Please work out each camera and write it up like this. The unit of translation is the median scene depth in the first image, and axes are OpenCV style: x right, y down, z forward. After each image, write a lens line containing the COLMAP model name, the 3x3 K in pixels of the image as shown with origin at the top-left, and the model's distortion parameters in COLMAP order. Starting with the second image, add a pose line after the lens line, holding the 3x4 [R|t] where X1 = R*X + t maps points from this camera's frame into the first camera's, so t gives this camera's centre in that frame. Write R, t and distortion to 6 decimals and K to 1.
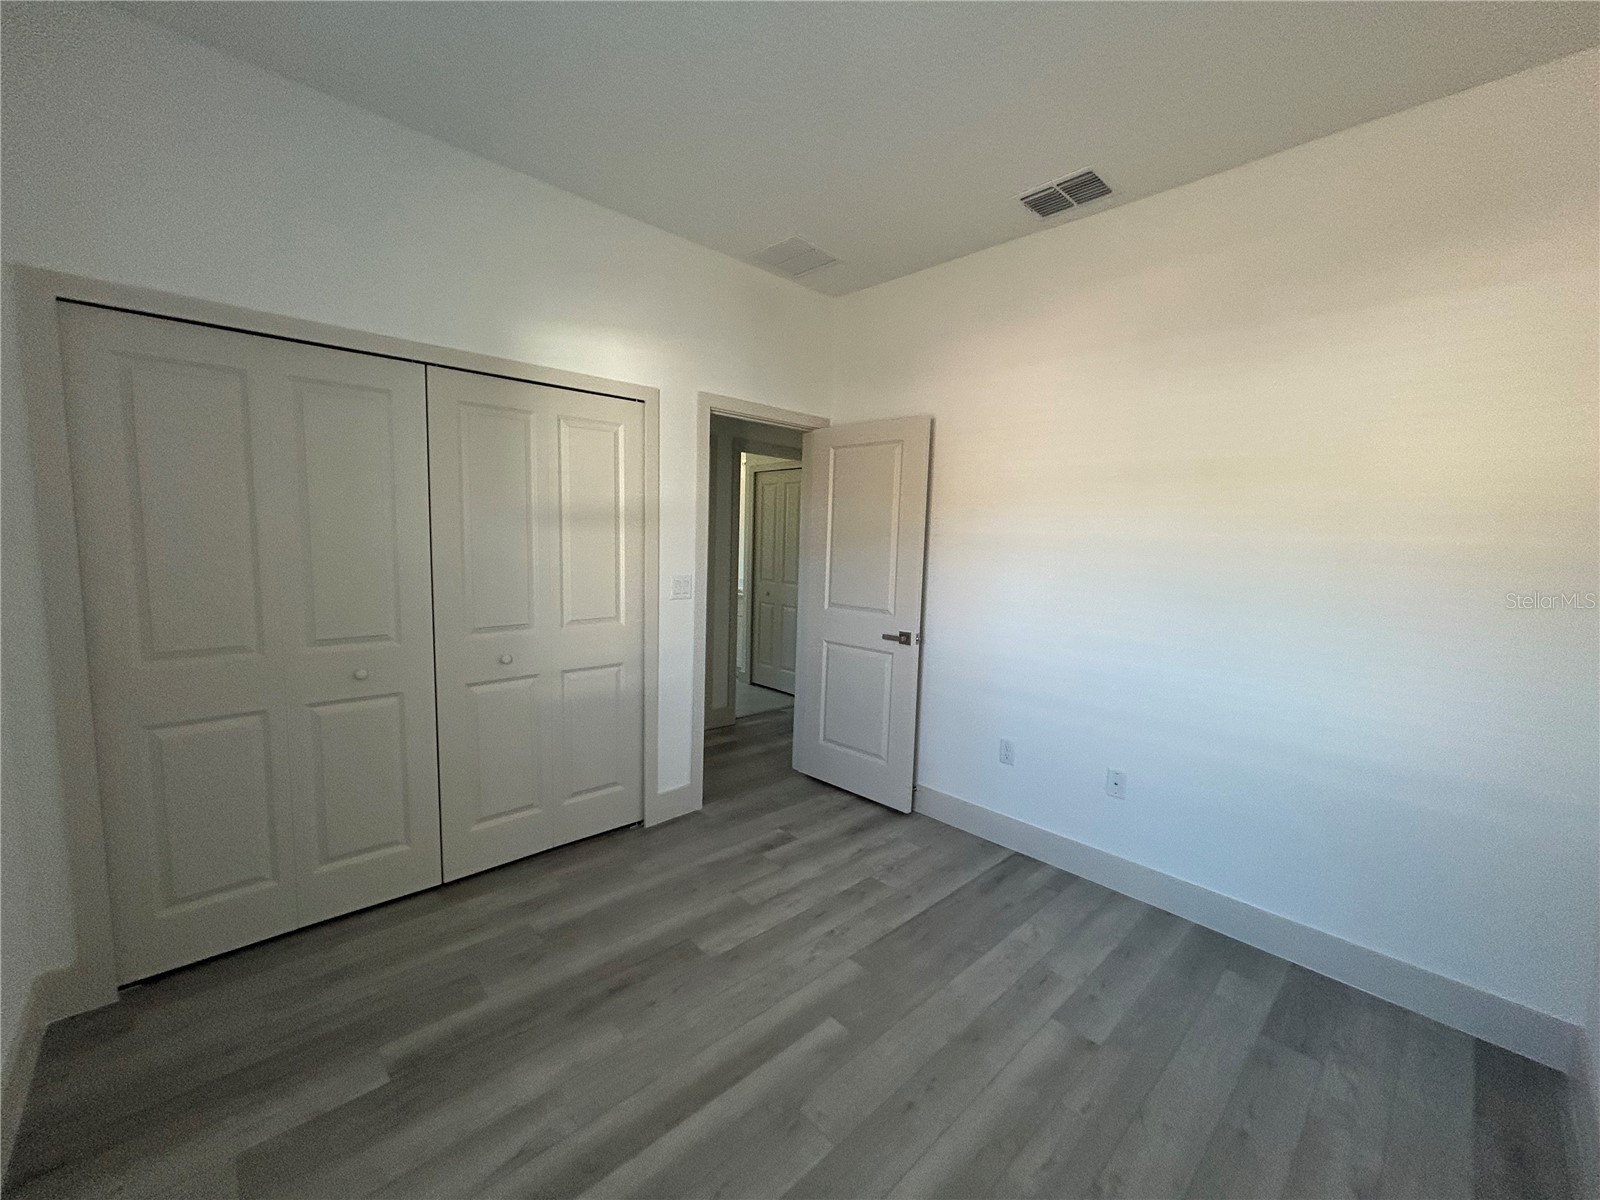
lens RADIAL K [[643.9, 0, 800.2], [0, 643.9, 598.4], [0, 0, 1]] dist [-0.000940, 0.000214]
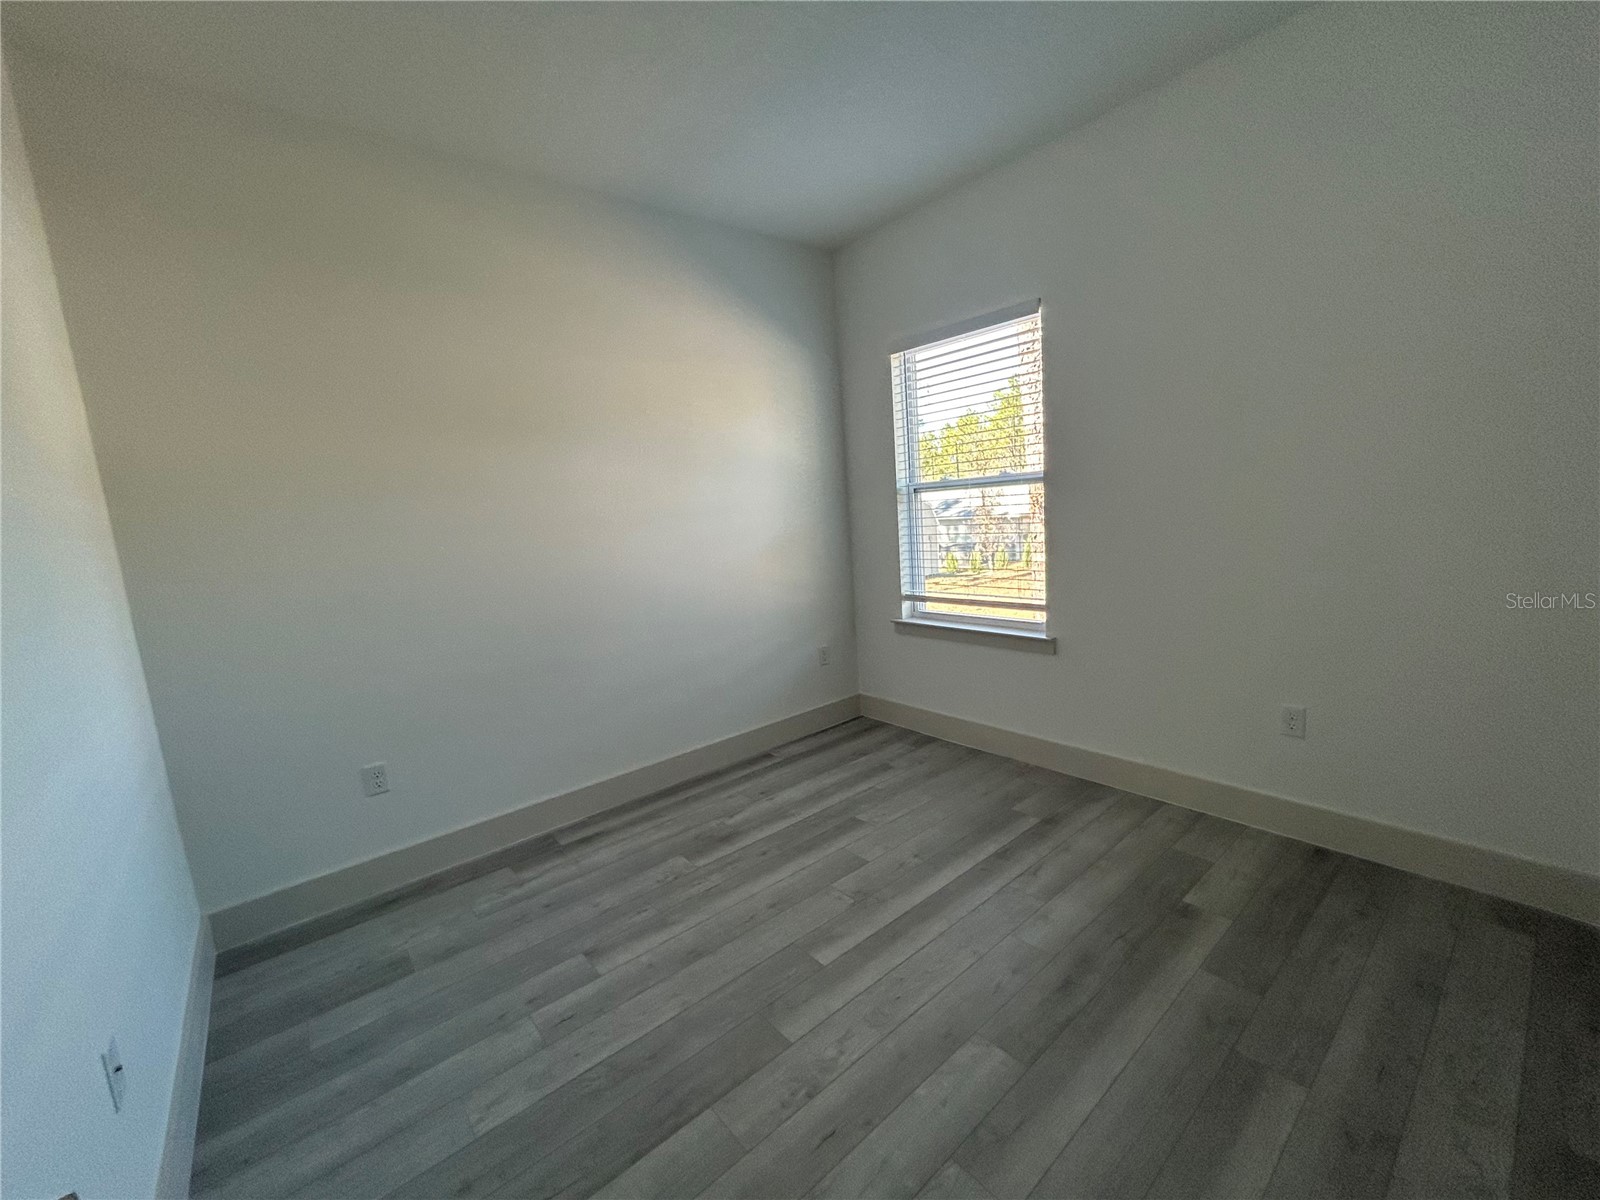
lens RADIAL K [[643.9, 0, 800.2], [0, 643.9, 598.4], [0, 0, 1]] dist [-0.000940, 0.000214]
pose [[-0.997092, 0.027651, 0.071009, 0.000072], [0.044582, 0.967398, 0.249306, -0.139832], [-0.061800, 0.251747, -0.965818, 1.800063]]
